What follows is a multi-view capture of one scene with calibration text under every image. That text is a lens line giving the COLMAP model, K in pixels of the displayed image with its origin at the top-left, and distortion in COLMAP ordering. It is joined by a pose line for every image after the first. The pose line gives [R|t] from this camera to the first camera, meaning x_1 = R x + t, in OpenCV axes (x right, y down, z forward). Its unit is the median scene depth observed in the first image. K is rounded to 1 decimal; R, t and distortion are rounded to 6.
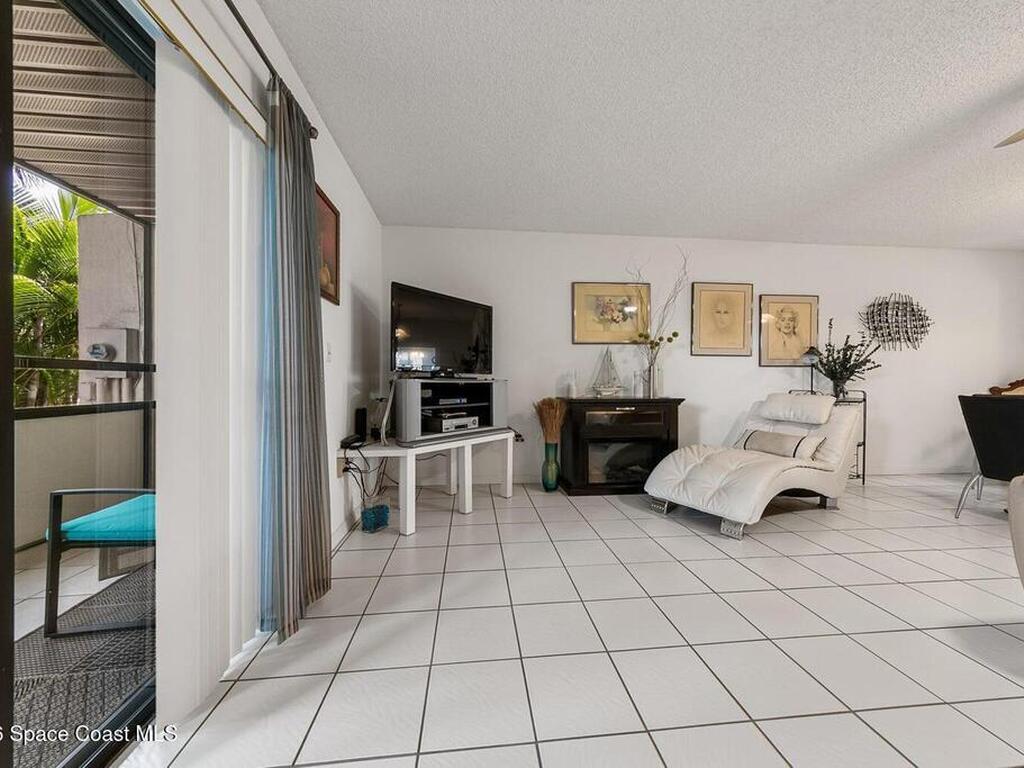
lens RADIAL K [[384.2, 0, 508.9], [0, 384.2, 381.8], [0, 0, 1]] dist [0.006399, -0.000284]
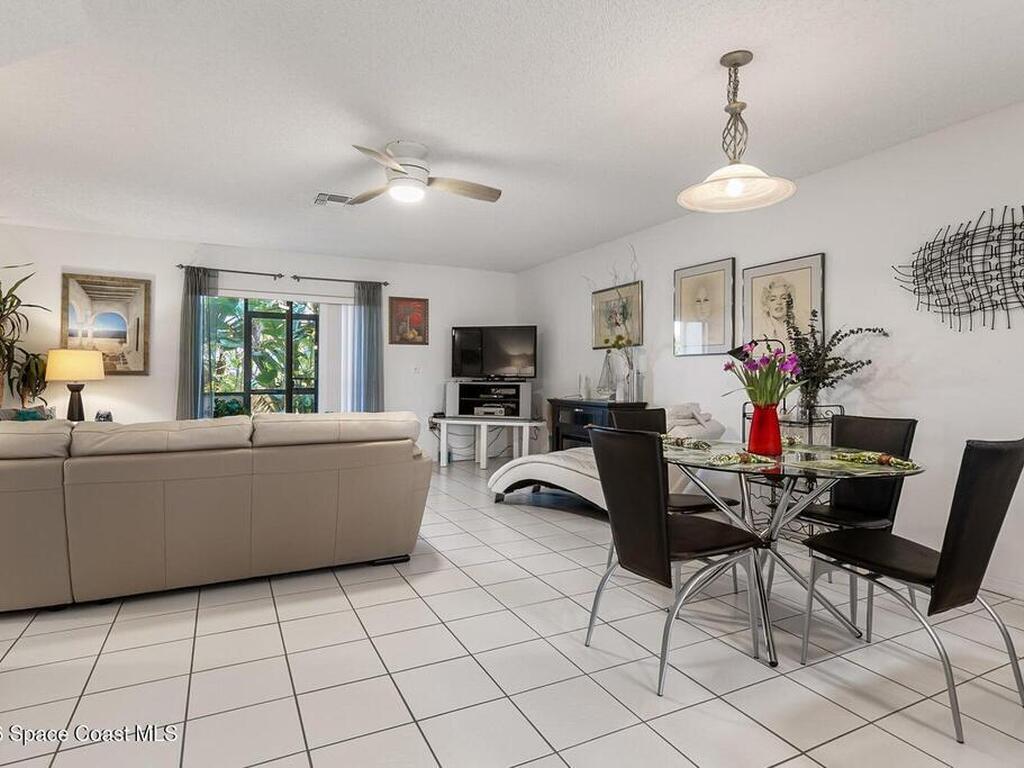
lens RADIAL K [[571.7, 0, 516.2], [0, 571.7, 376.4], [0, 0, 1]] dist [0.005955, 0.001091]
pose [[0.362237, 0.001905, -0.932084, 1.547068], [-0.009695, 0.999952, -0.001725, -0.018865], [0.932036, 0.009662, 0.362238, 0.221095]]
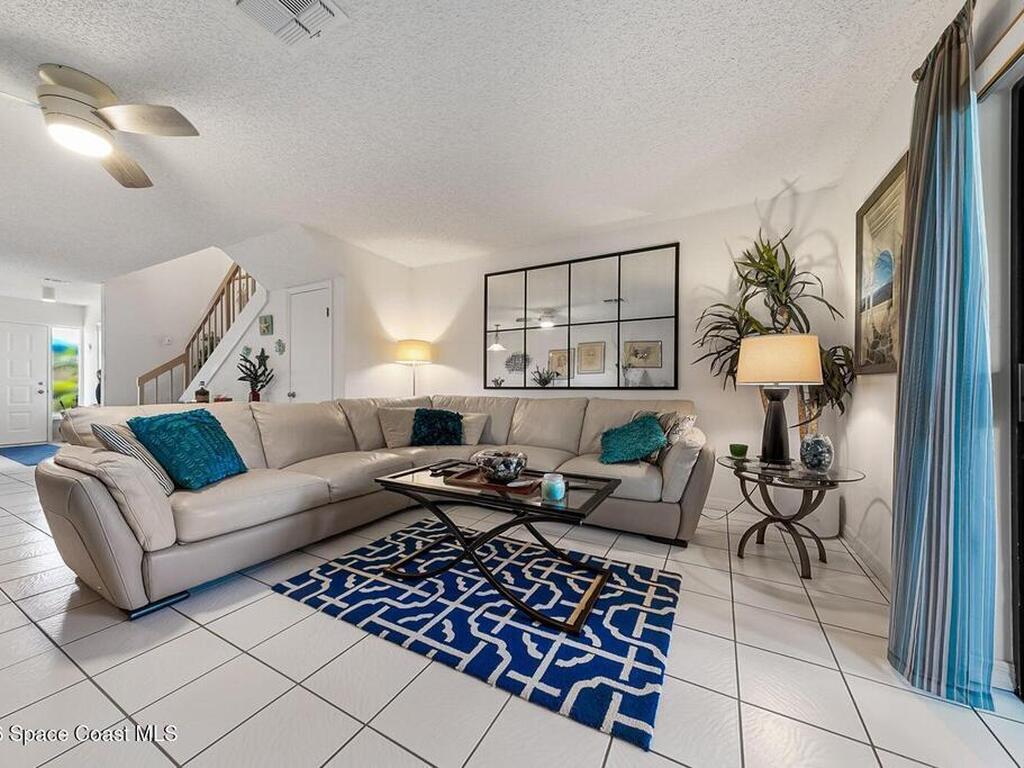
lens RADIAL K [[384.2, 0, 513.9], [0, 384.2, 389.3], [0, 0, 1]] dist [0.006399, -0.000284]
pose [[-0.828895, -0.008634, 0.559337, -0.068872], [-0.003304, 0.999939, 0.010539, 0.002000], [-0.559394, 0.006888, -0.828873, 0.476215]]
